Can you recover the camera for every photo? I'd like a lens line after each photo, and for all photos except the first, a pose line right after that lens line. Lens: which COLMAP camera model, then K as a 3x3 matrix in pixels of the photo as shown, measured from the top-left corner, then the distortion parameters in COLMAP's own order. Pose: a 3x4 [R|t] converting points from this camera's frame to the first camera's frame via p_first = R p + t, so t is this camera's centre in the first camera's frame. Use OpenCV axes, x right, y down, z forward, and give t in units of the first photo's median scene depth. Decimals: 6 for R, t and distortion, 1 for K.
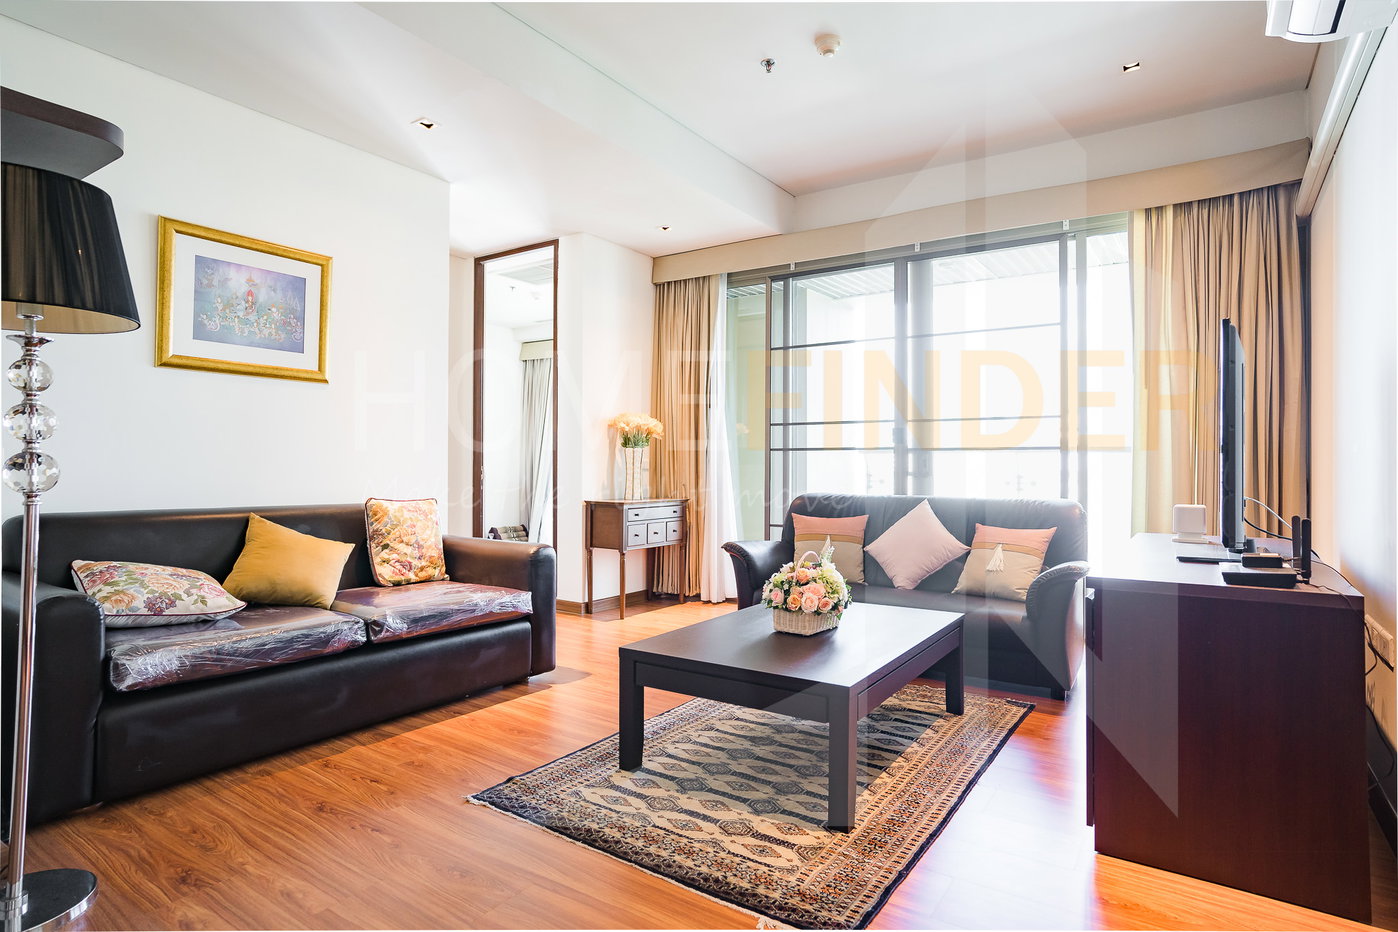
lens RADIAL K [[764.4, 0, 699.0], [0, 764.4, 466.0], [0, 0, 1]] dist [-0.043452, 0.031387]
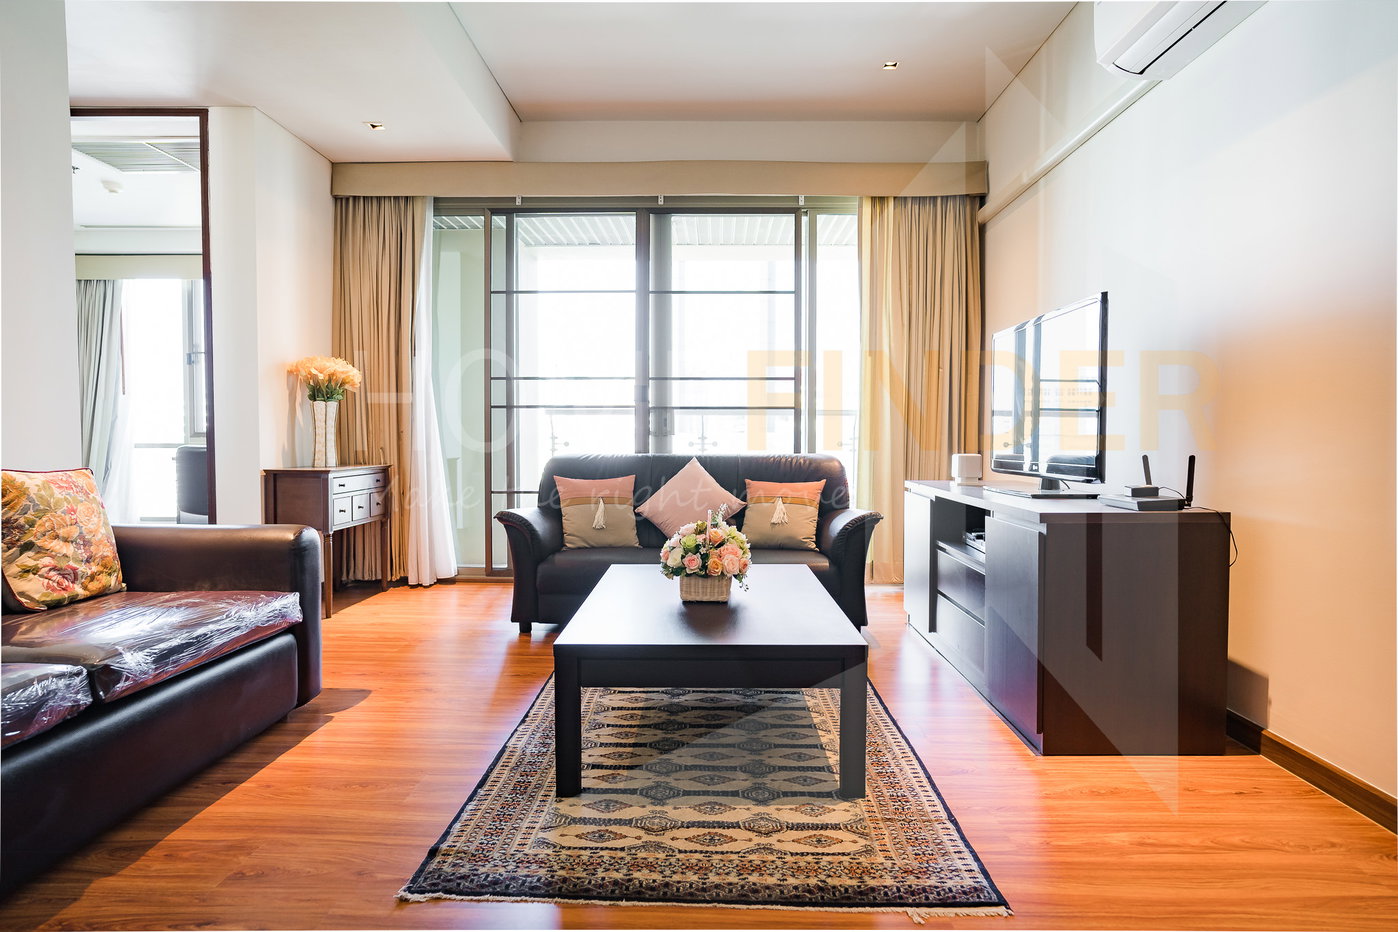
lens RADIAL K [[764.4, 0, 699.0], [0, 764.4, 466.0], [0, 0, 1]] dist [-0.043452, 0.031387]
pose [[0.834679, -0.024406, 0.550195, -0.270144], [0.002172, 0.999156, 0.041026, 0.016137], [-0.550732, -0.033049, 0.834028, 0.183728]]
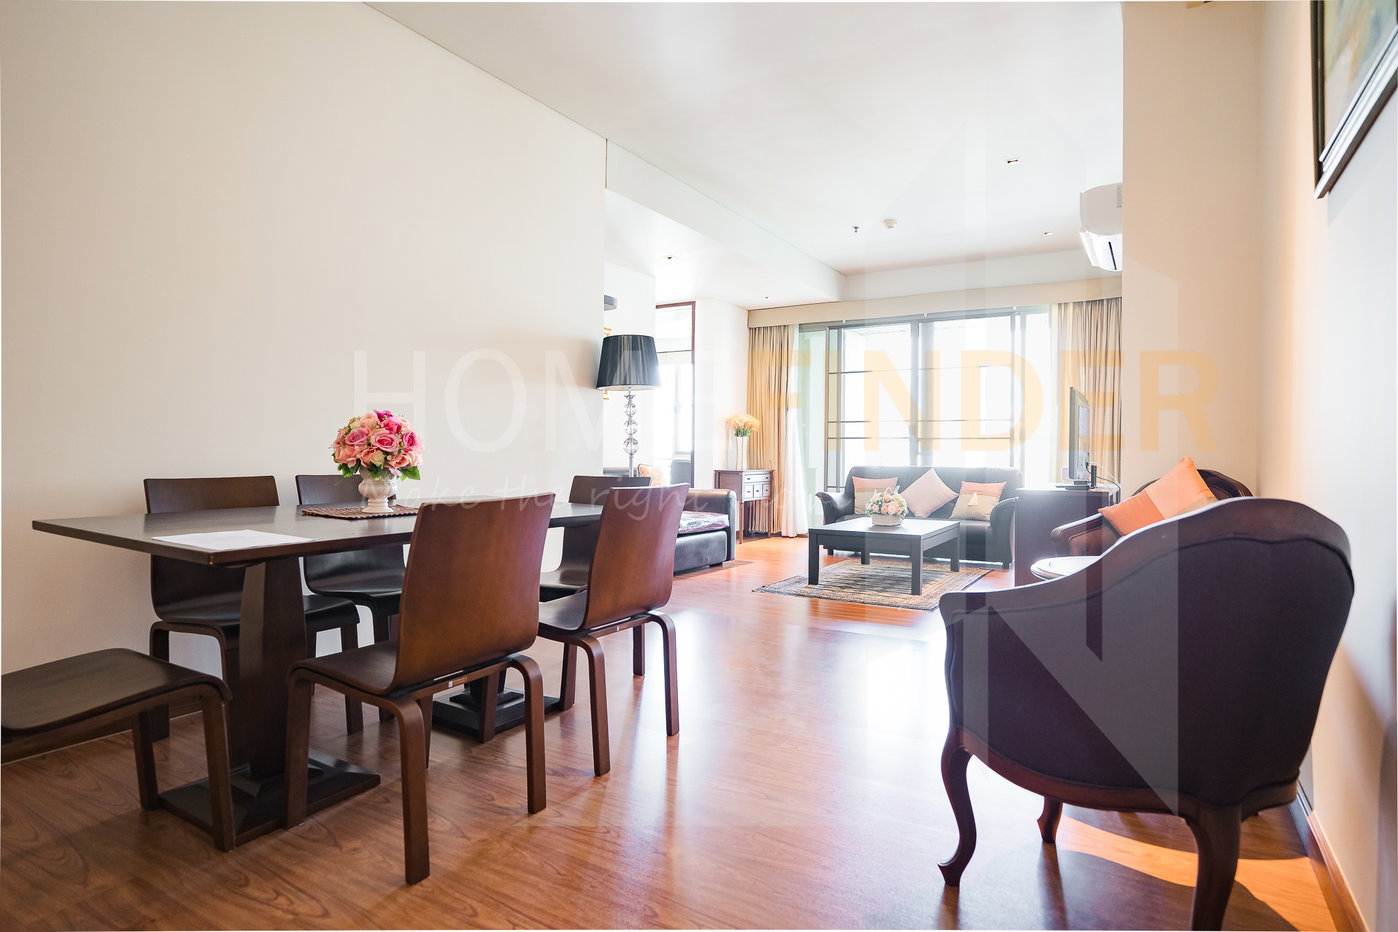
lens RADIAL K [[782.7, 0, 699.0], [0, 782.7, 466.0], [0, 0, 1]] dist [-0.008313, -0.000165]
pose [[0.998409, 0.001692, 0.056361, -0.364382], [-0.002548, 0.999882, 0.015126, 0.016626], [-0.056328, -0.015245, 0.998296, -0.814645]]
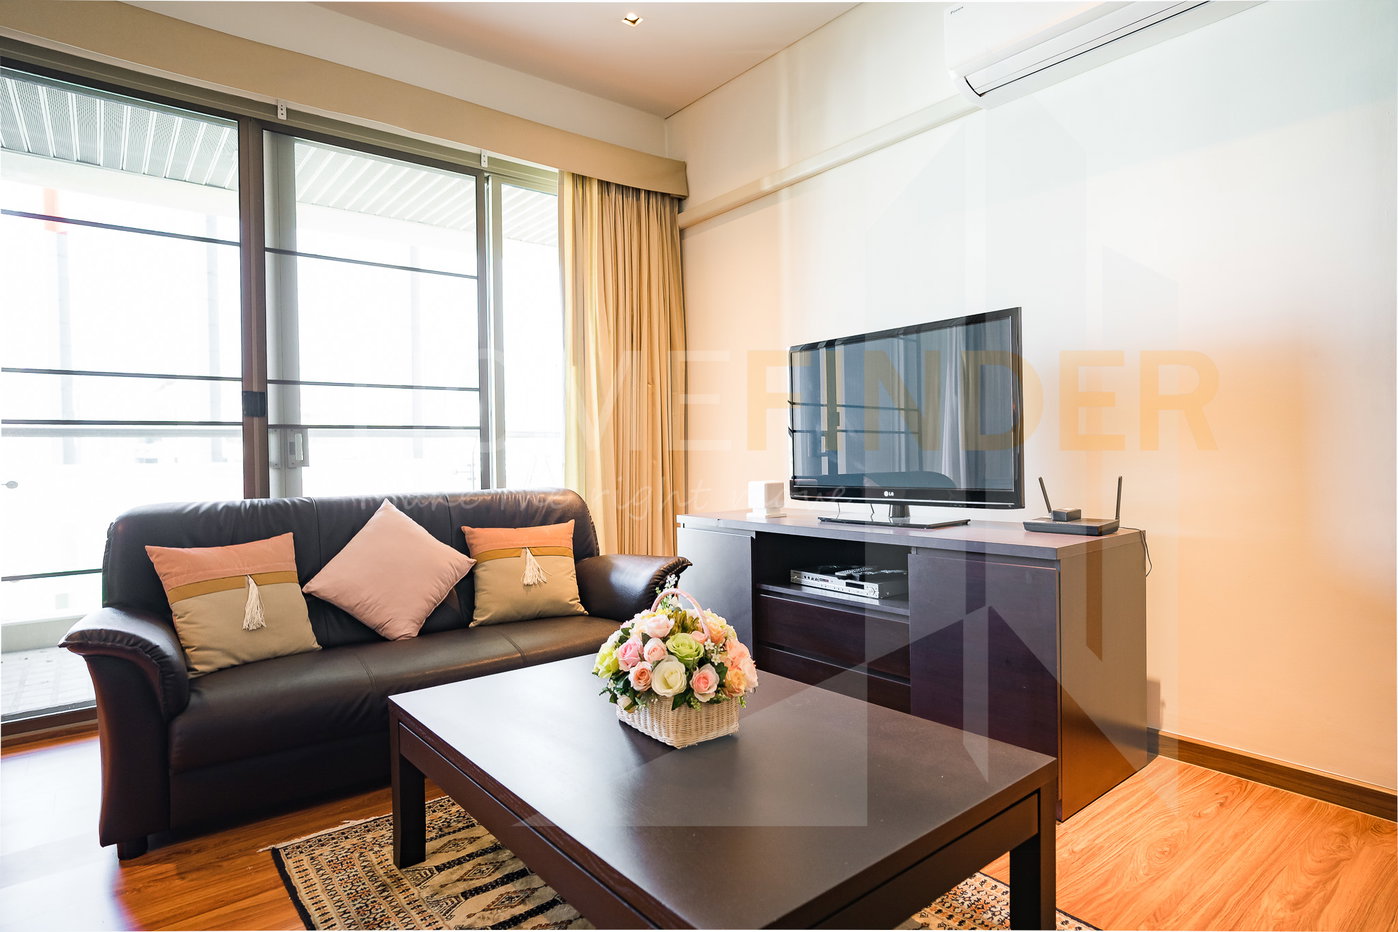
lens RADIAL K [[764.4, 0, 699.0], [0, 764.4, 466.0], [0, 0, 1]] dist [-0.043452, 0.031387]
pose [[0.288292, -0.024863, 0.957220, -0.287558], [0.019300, 0.999611, 0.020151, 0.007113], [-0.957348, 0.012665, 0.288660, 0.599246]]
